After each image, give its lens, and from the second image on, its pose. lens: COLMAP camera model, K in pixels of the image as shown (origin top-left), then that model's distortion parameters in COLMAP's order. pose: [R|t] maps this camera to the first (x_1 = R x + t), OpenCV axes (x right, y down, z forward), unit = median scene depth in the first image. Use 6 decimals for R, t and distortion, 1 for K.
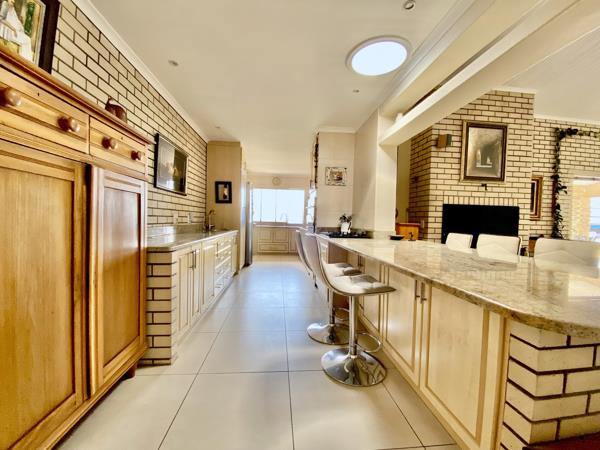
lens RADIAL K [[242.3, 0, 297.9], [0, 242.3, 227.1], [0, 0, 1]] dist [0.001275, -0.012604]
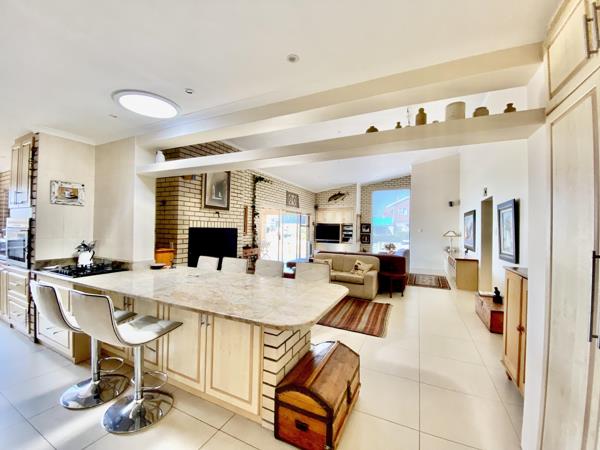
lens RADIAL K [[242.3, 0, 297.9], [0, 242.3, 227.1], [0, 0, 1]] dist [0.001275, -0.012604]
pose [[0.514791, -0.006179, 0.857293, -0.130045], [0.022680, 0.999722, -0.006414, -0.078238], [-0.857015, 0.022745, 0.514789, -0.048655]]
